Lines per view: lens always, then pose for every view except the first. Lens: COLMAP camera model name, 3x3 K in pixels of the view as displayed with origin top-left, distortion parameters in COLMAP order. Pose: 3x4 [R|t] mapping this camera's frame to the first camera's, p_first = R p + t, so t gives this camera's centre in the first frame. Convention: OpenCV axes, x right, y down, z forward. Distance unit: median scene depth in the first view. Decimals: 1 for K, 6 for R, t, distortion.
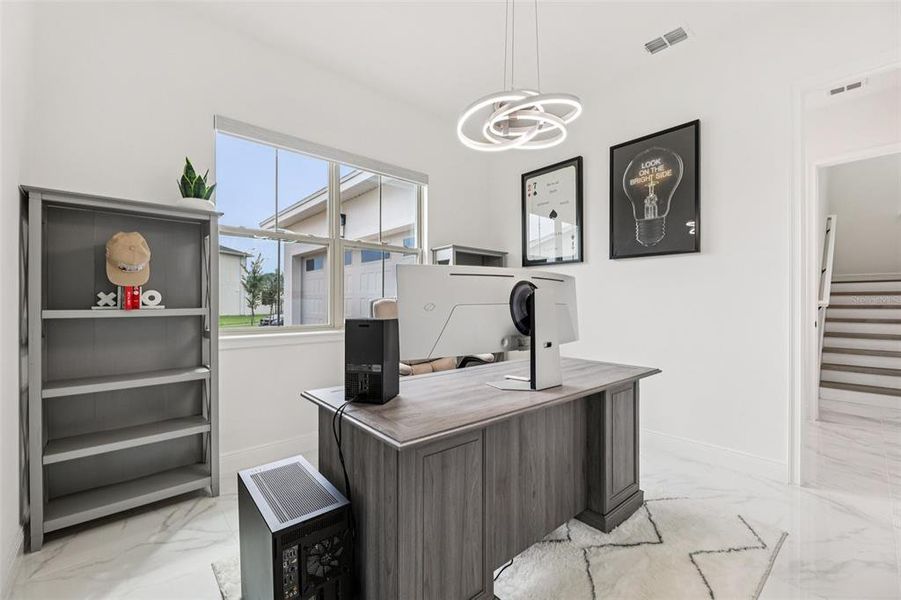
lens RADIAL K [[395.2, 0, 452.8], [0, 395.2, 299.7], [0, 0, 1]] dist [-0.001573, -0.000164]
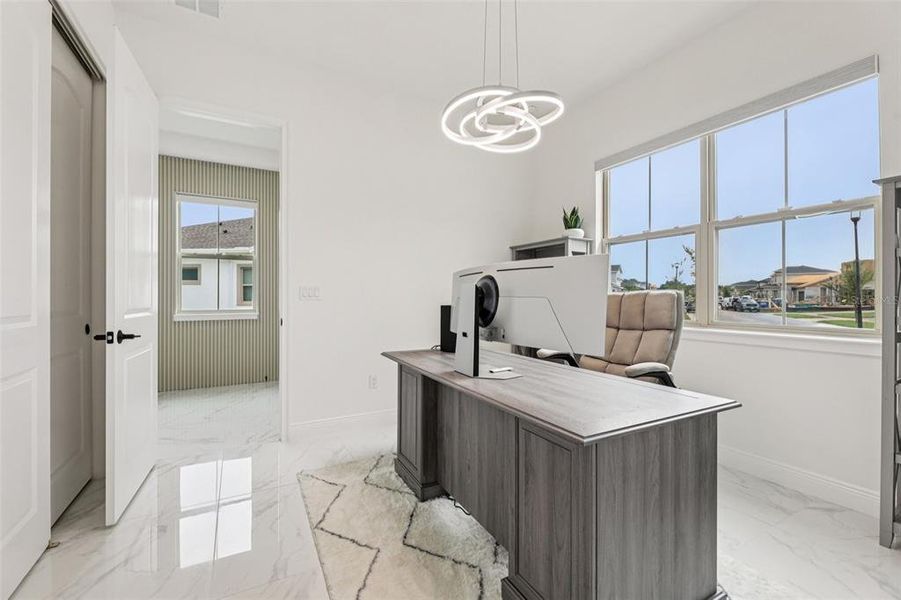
lens RADIAL K [[395.2, 0, 452.8], [0, 395.2, 299.7], [0, 0, 1]] dist [-0.001573, -0.000164]
pose [[-0.236296, 0.009686, -0.971633, 1.194222], [0.004007, 0.999952, 0.008993, 0.008110], [0.971673, -0.001768, -0.236323, 1.129919]]
